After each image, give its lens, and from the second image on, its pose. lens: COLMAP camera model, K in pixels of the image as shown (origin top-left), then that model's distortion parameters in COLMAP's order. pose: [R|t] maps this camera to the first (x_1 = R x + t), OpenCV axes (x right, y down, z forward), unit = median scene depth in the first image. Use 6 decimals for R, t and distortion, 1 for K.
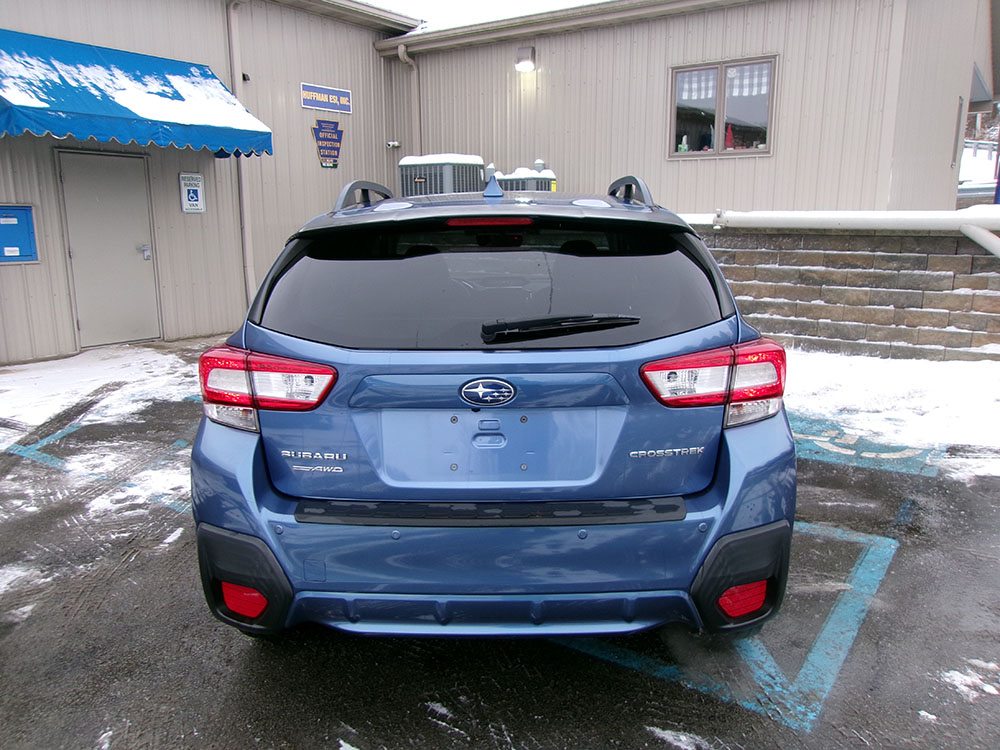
lens RADIAL K [[764.5, 0, 502.7], [0, 764.5, 375.9], [0, 0, 1]] dist [-0.026142, 0.038600]
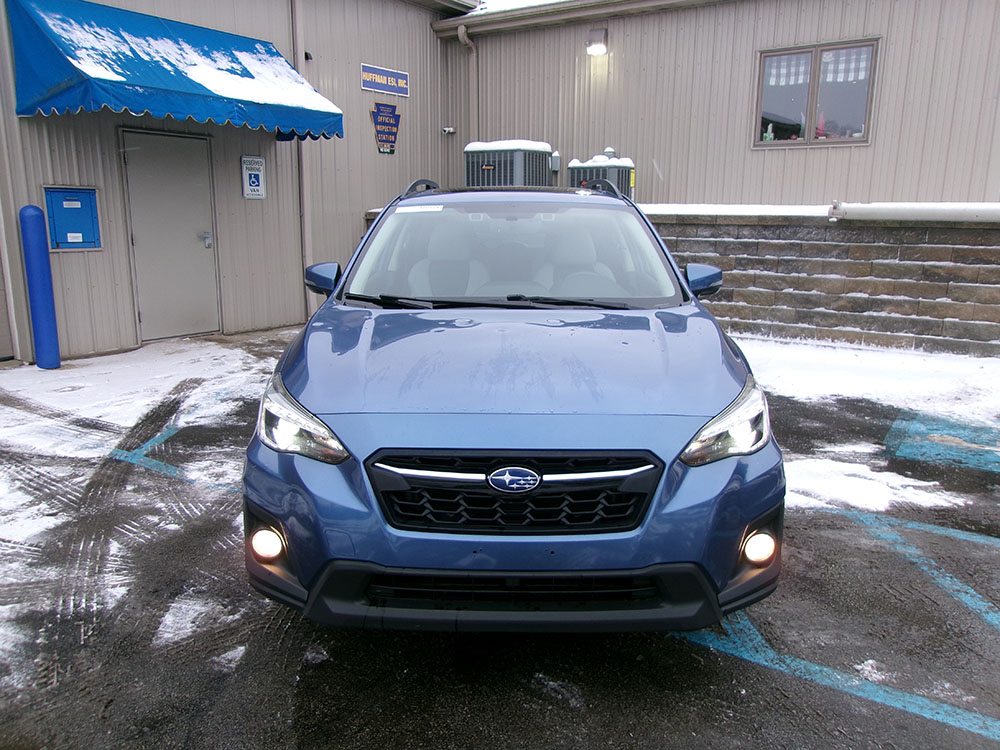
lens RADIAL K [[766.2, 0, 500.0], [0, 766.2, 375.0], [0, 0, 1]] dist [-0.032379, 0.058004]
pose [[0.999911, 0.008233, 0.010514, -0.121284], [-0.008304, 0.999943, 0.006709, -0.005065], [-0.010459, -0.006795, 0.999922, 0.054339]]
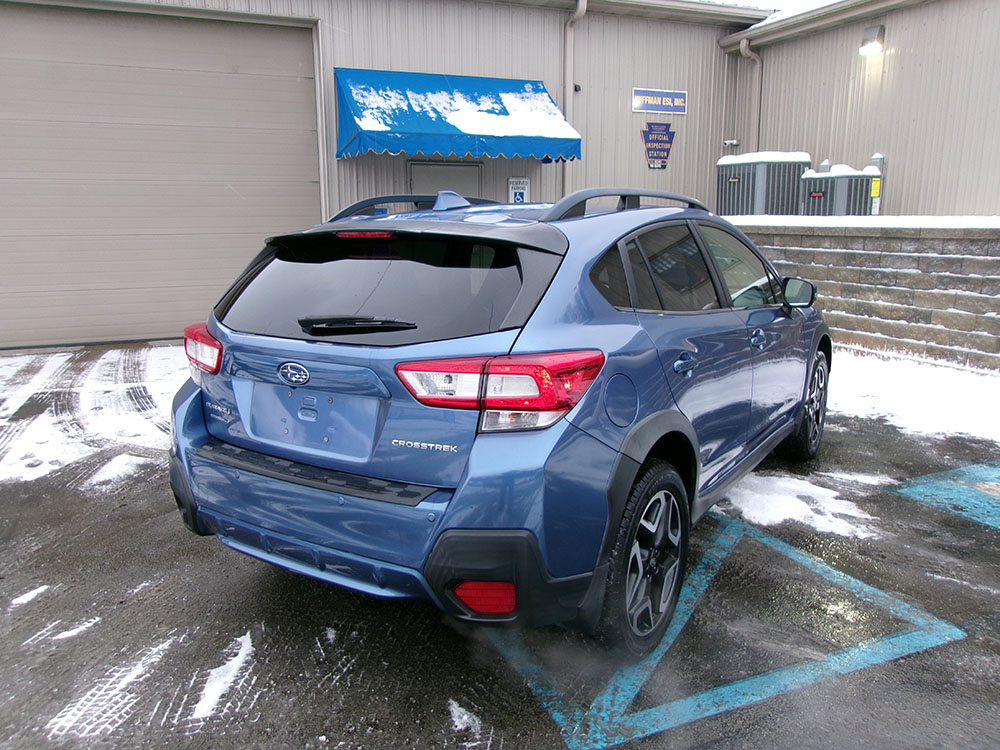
lens RADIAL K [[774.8, 0, 506.5], [0, 774.8, 377.5], [0, 0, 1]] dist [-0.057562, 0.109880]
pose [[0.852260, 0.107770, -0.511898, 0.207772], [-0.105390, 0.993857, 0.033773, -0.011591], [0.512393, 0.025166, 0.858382, 0.022125]]
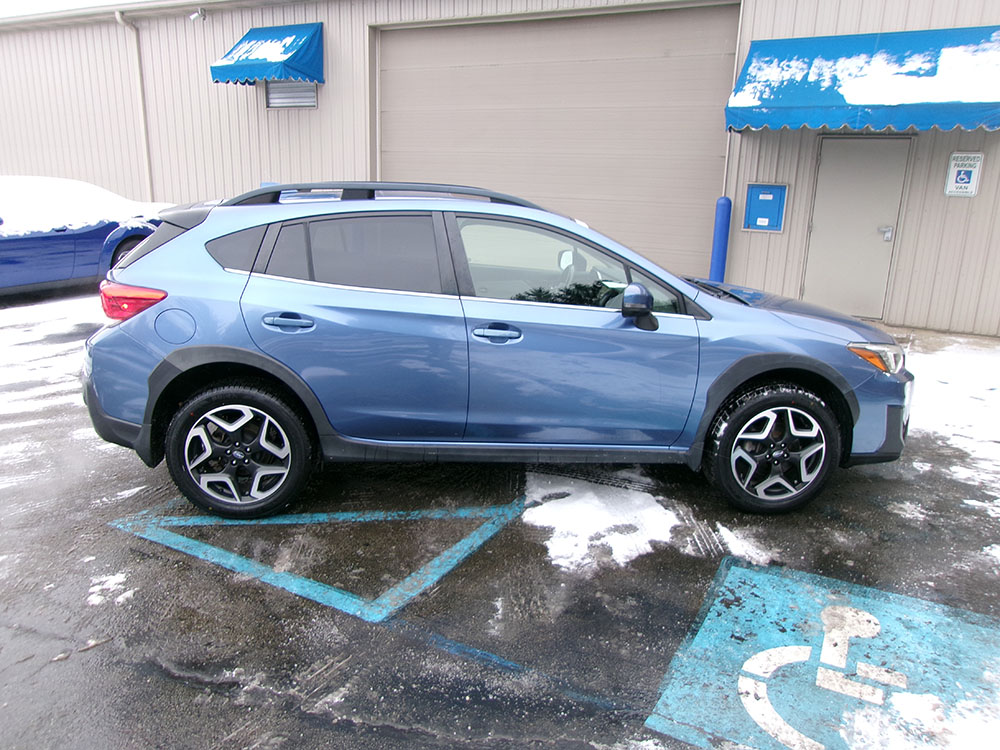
lens RADIAL K [[778.3, 0, 500.5], [0, 778.3, 379.7], [0, 0, 1]] dist [-0.030226, 0.050738]
pose [[0.102505, 0.265636, -0.958608, 0.540664], [-0.225422, 0.944817, 0.237710, -0.113799], [0.968854, 0.191725, 0.156729, 0.400229]]
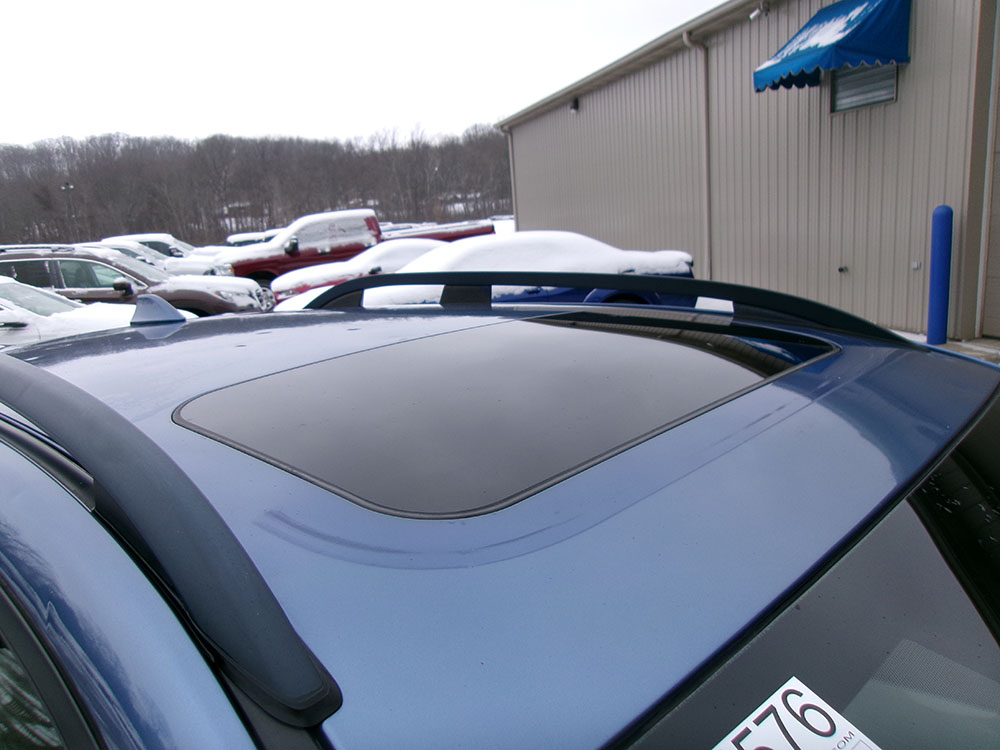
lens RADIAL K [[764.5, 0, 502.7], [0, 764.5, 375.9], [0, 0, 1]] dist [-0.026142, 0.038600]
pose [[-0.658266, 0.212467, -0.722180, 0.078776], [-0.073667, 0.936558, 0.342685, -0.139386], [0.749172, 0.278779, -0.600852, 0.506511]]
